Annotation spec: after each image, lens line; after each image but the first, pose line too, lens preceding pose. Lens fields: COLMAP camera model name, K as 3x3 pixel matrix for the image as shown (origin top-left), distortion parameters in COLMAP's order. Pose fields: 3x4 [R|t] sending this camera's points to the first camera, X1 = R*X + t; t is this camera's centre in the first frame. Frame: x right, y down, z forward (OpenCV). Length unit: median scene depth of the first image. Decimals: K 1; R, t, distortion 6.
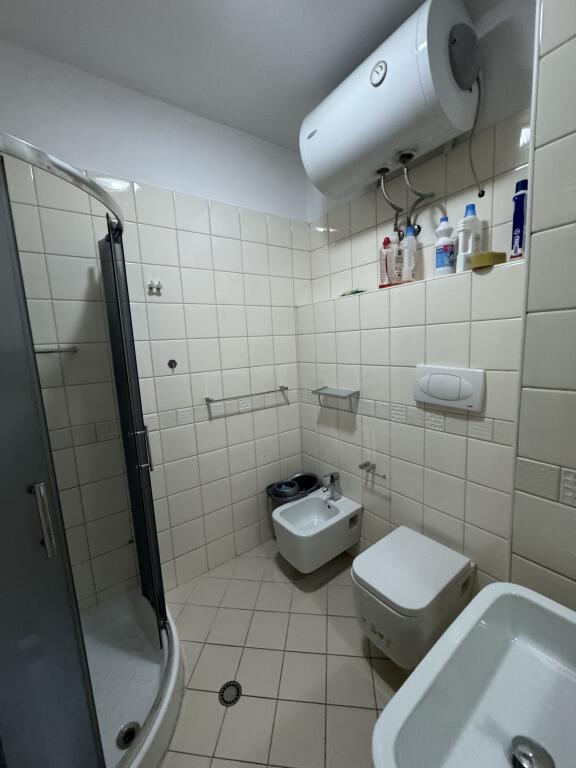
lens RADIAL K [[304.8, 0, 288.0], [0, 304.8, 384.0], [0, 0, 1]] dist [-0.002050, 0.000039]
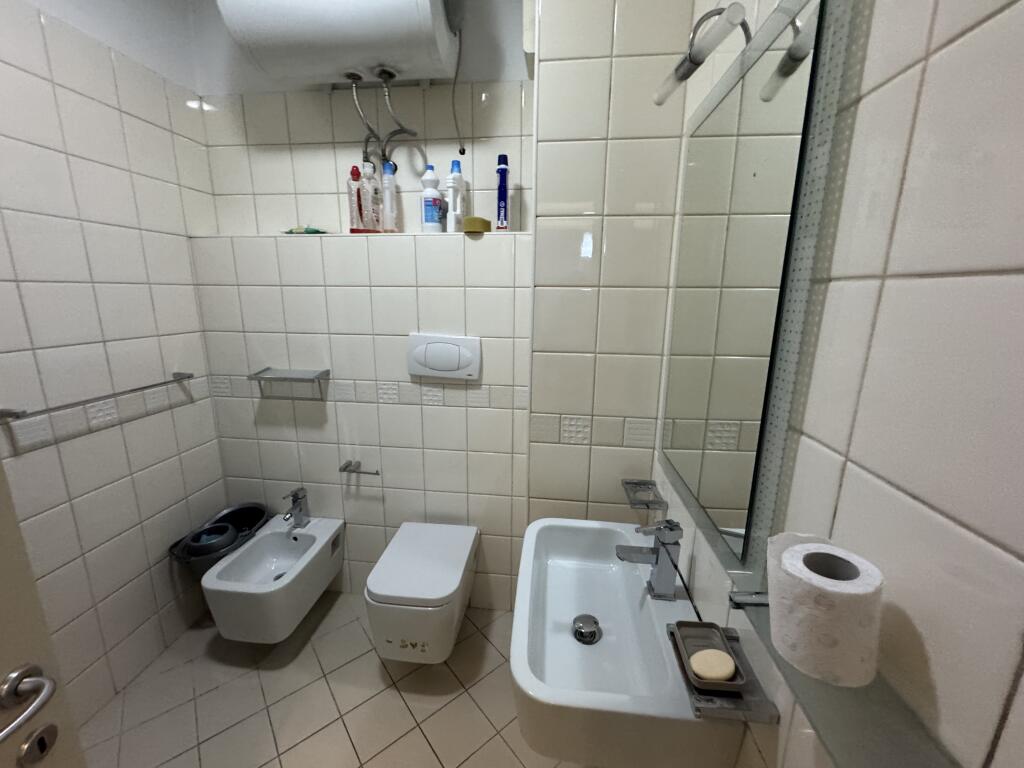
lens RADIAL K [[410.4, 0, 508.1], [0, 410.4, 383.5], [0, 0, 1]] dist [-0.002562, -0.000161]
pose [[0.679853, -0.102832, 0.726103, -0.218399], [0.057693, 0.994551, 0.086832, -0.005749], [-0.731075, -0.017142, 0.682081, 0.008447]]
